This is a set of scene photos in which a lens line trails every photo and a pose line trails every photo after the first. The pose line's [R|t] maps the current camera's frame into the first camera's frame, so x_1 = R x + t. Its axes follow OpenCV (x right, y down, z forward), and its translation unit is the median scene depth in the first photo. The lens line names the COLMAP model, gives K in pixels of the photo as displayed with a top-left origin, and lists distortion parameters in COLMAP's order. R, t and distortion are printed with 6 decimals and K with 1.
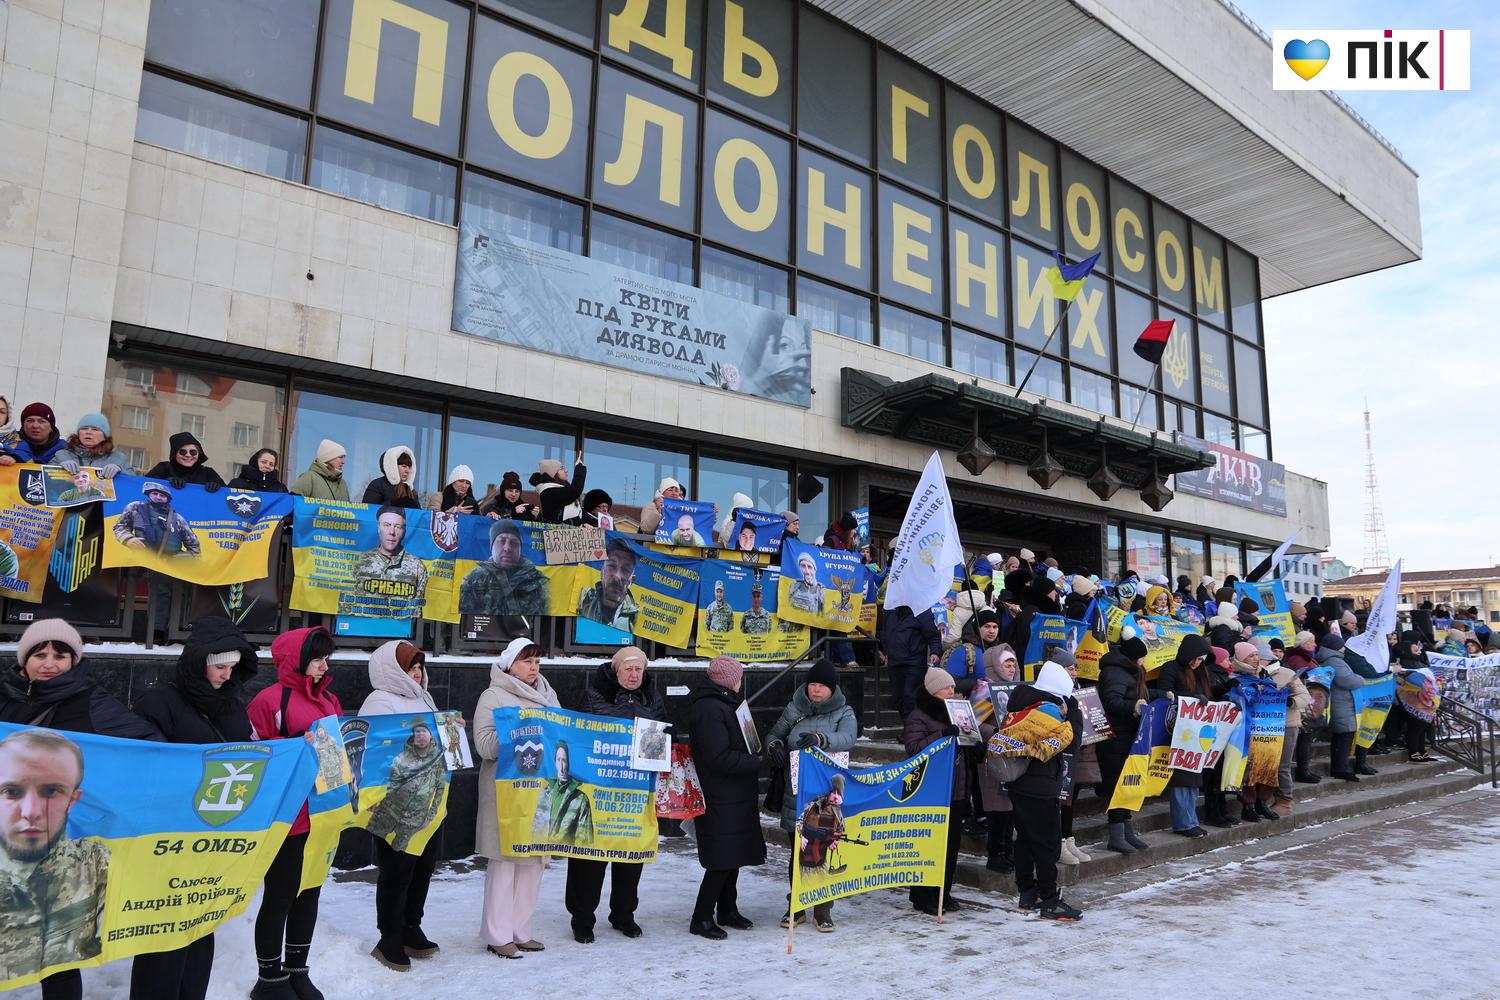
lens RADIAL K [[1037.4, 0, 750.0], [0, 1037.4, 500.0], [0, 0, 1]] dist [-0.100214, 0.073517]
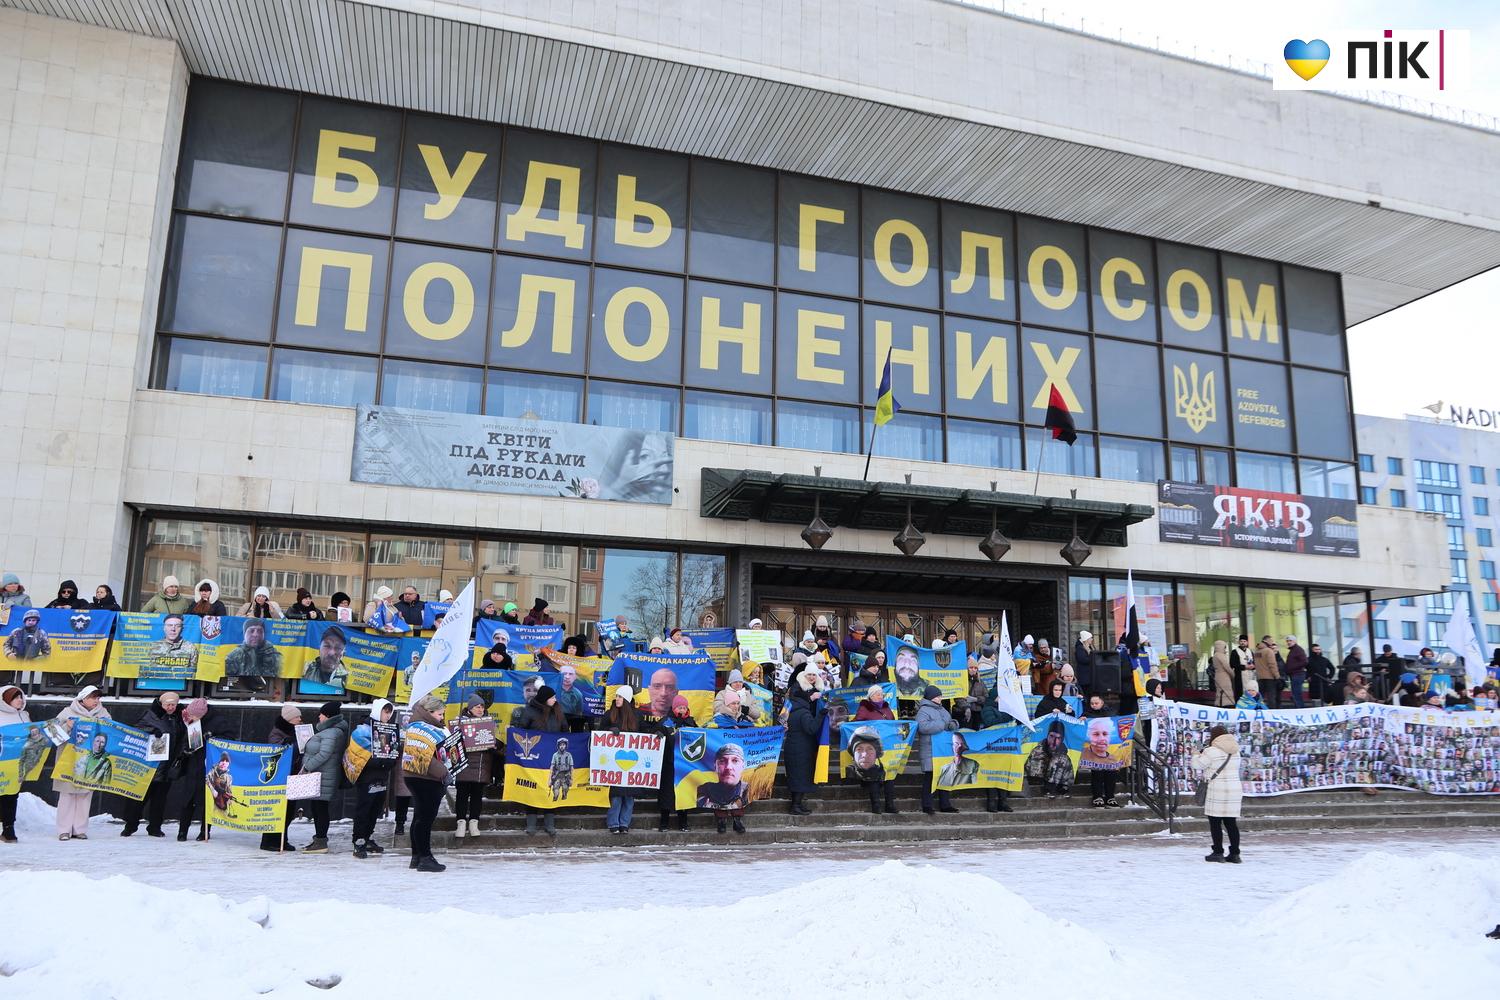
lens RADIAL K [[1121.6, 0, 750.0], [0, 1121.6, 500.0], [0, 0, 1]] dist [-0.067400, 0.005144]
pose [[0.931579, -0.071390, -0.356460, 0.680942], [0.055091, 0.996927, -0.055685, -0.016688], [0.359340, 0.032237, 0.932650, -0.225186]]
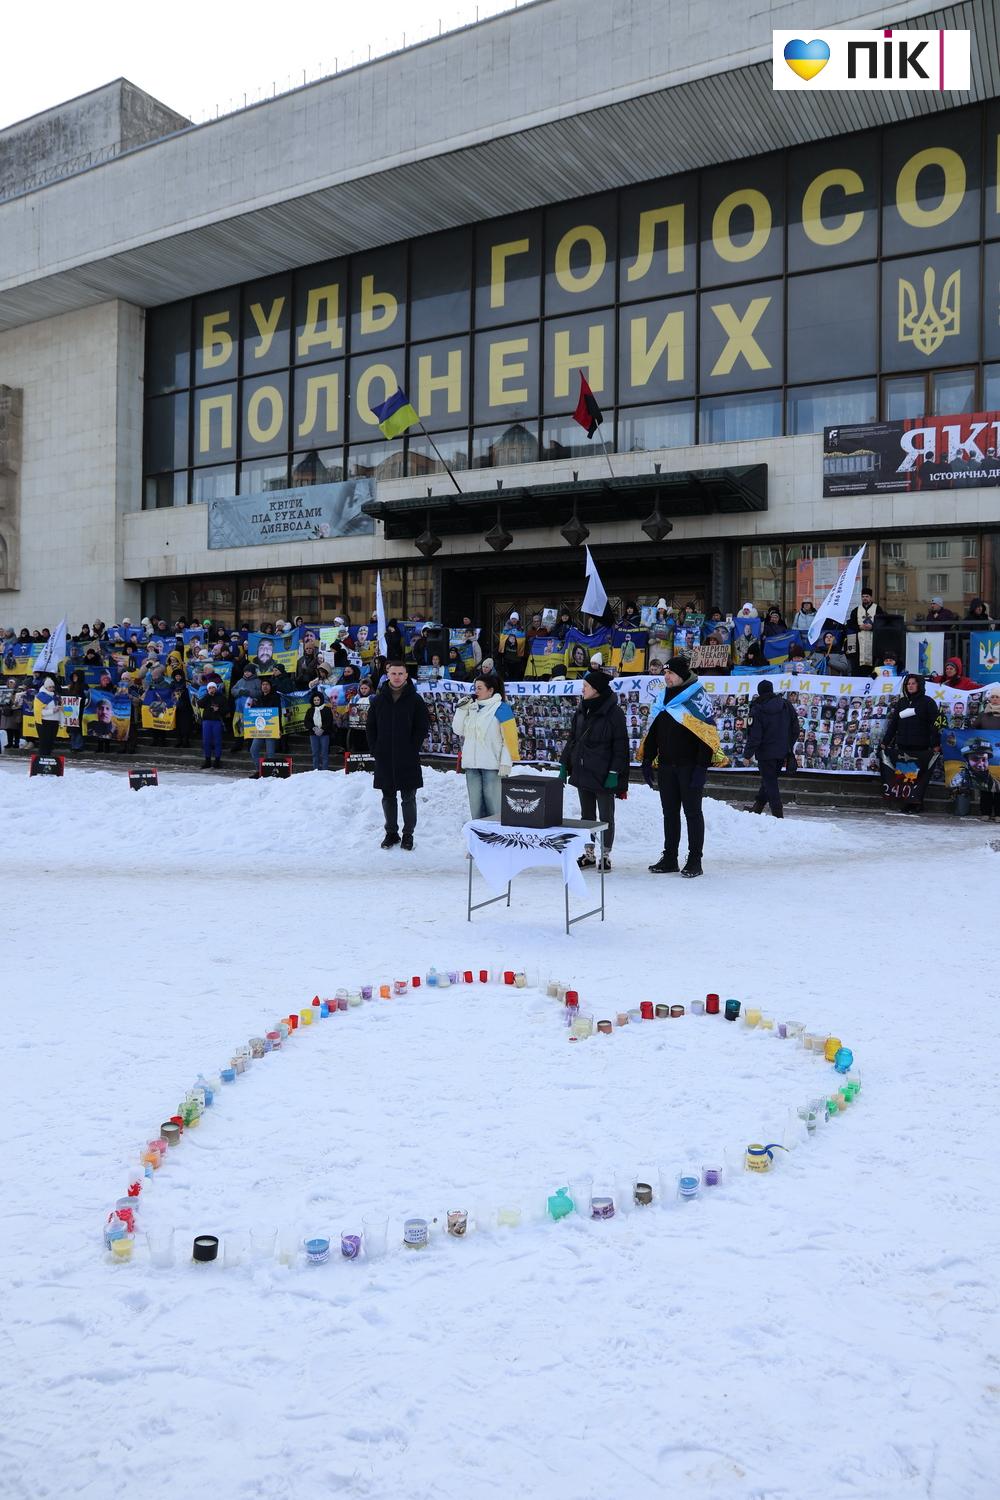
lens RADIAL K [[1037.4, 0, 501.3], [0, 1037.4, 731.9], [0, 0, 1]] dist [-0.100214, 0.073517]
pose [[0.364638, 0.016192, -0.931008, 1.807257], [0.137234, 0.987996, 0.070932, 0.143897], [0.920981, -0.153631, 0.358039, 0.614641]]
